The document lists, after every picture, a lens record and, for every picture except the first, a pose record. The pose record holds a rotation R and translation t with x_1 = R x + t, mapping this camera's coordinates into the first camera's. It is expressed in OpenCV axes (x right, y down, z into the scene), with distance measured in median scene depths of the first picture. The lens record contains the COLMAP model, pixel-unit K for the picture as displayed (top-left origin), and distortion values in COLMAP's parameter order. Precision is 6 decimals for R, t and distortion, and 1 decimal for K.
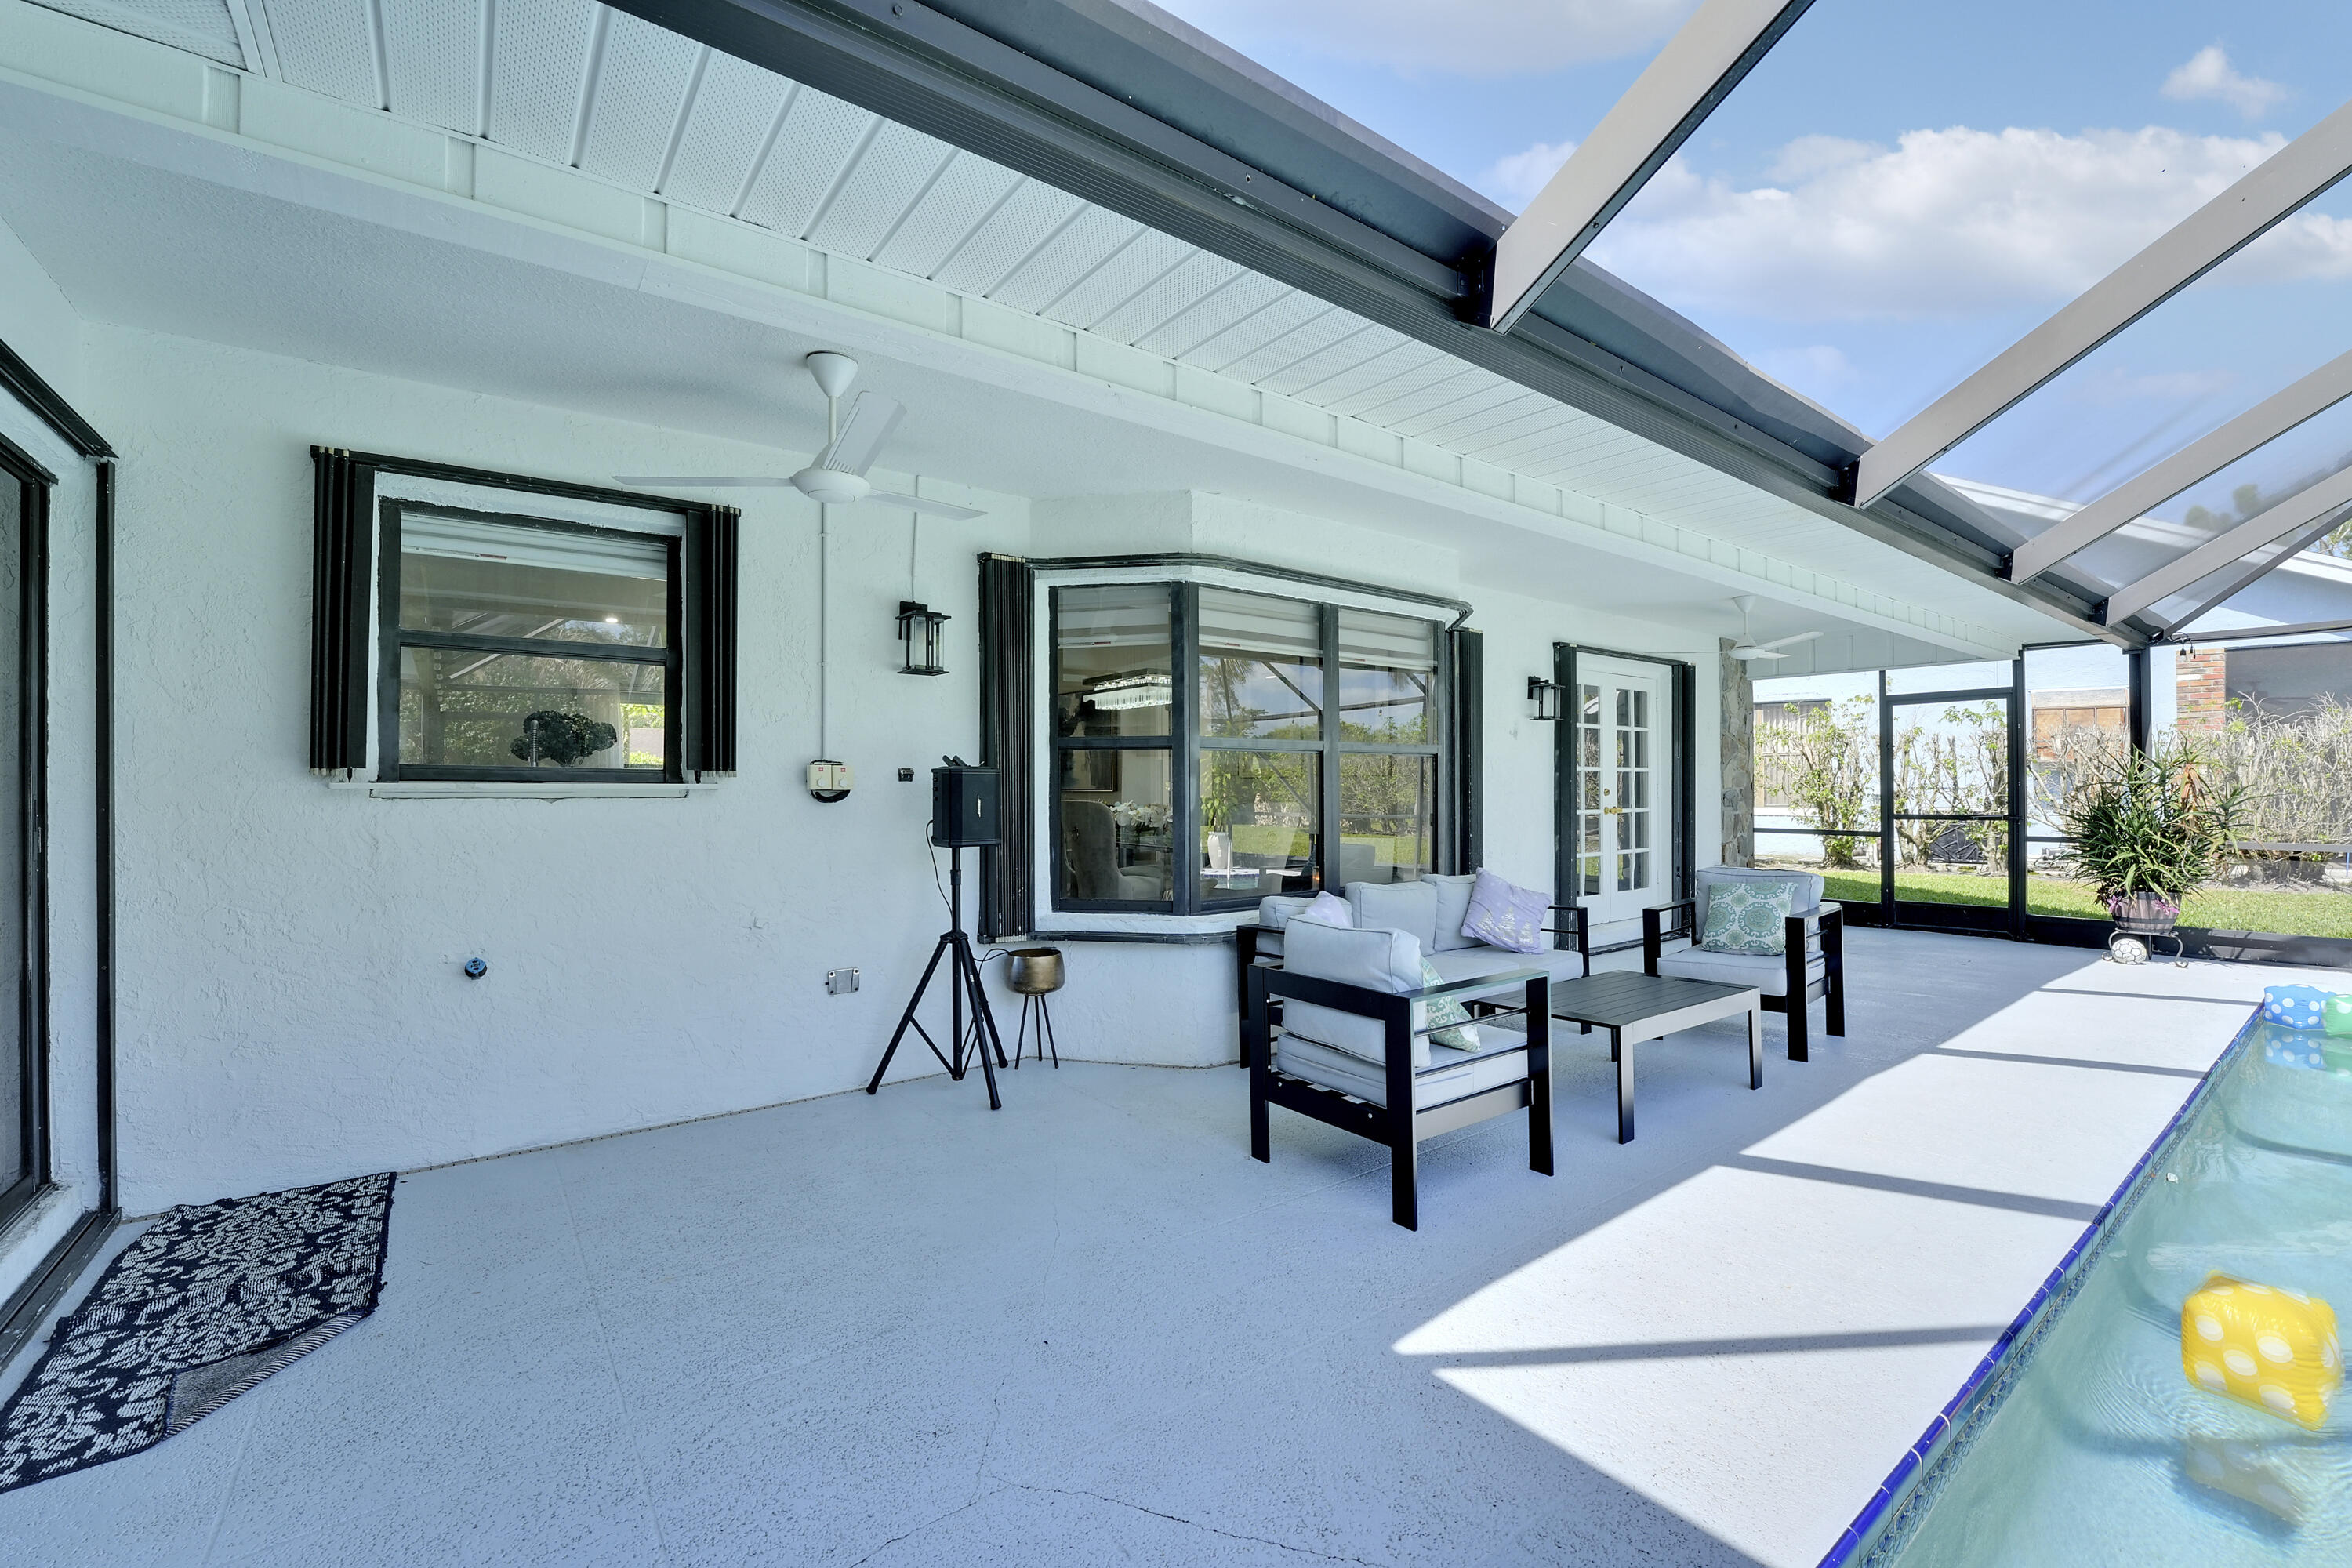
lens RADIAL K [[960.8, 0, 1168.1], [0, 960.8, 777.4], [0, 0, 1]] dist [-0.002456, -0.000032]
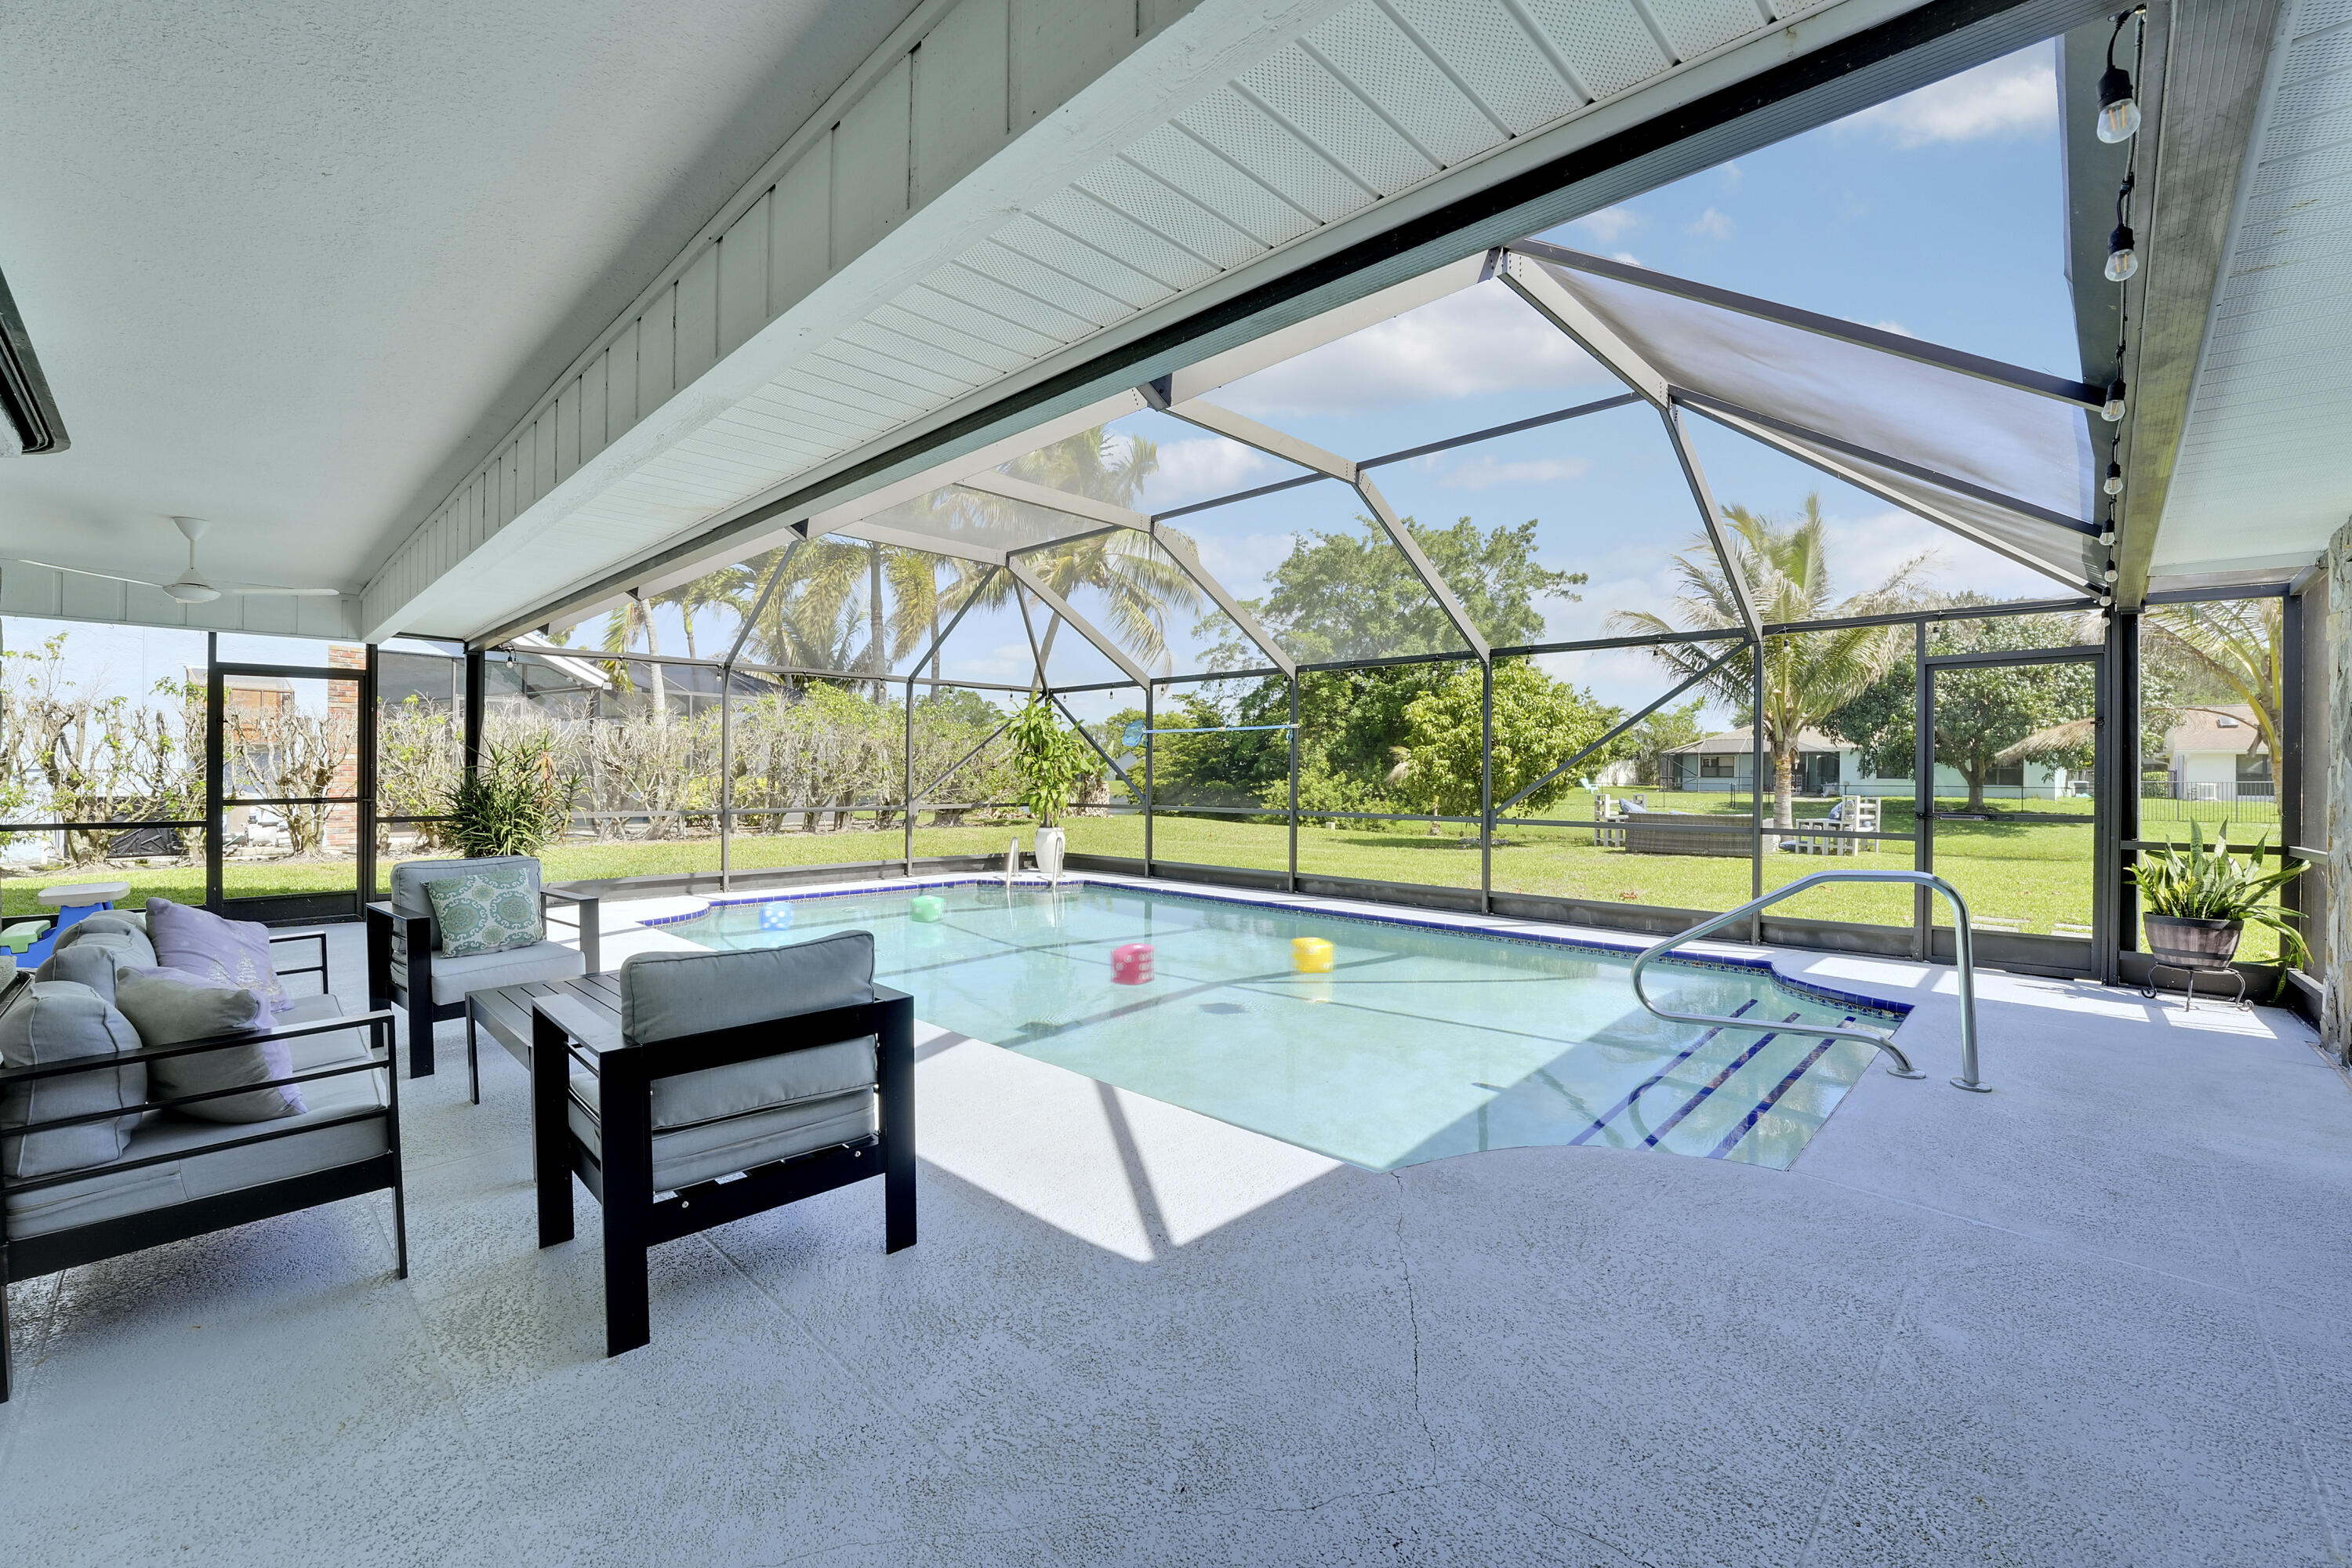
lens RADIAL K [[960.8, 0, 1168.3], [0, 960.8, 779.1], [0, 0, 1]] dist [-0.002456, -0.000032]
pose [[-0.138572, -0.004455, 0.990342, -0.416545], [-0.012442, 0.999919, 0.002757, 0.011635], [-0.990274, -0.011940, -0.138617, 0.536350]]
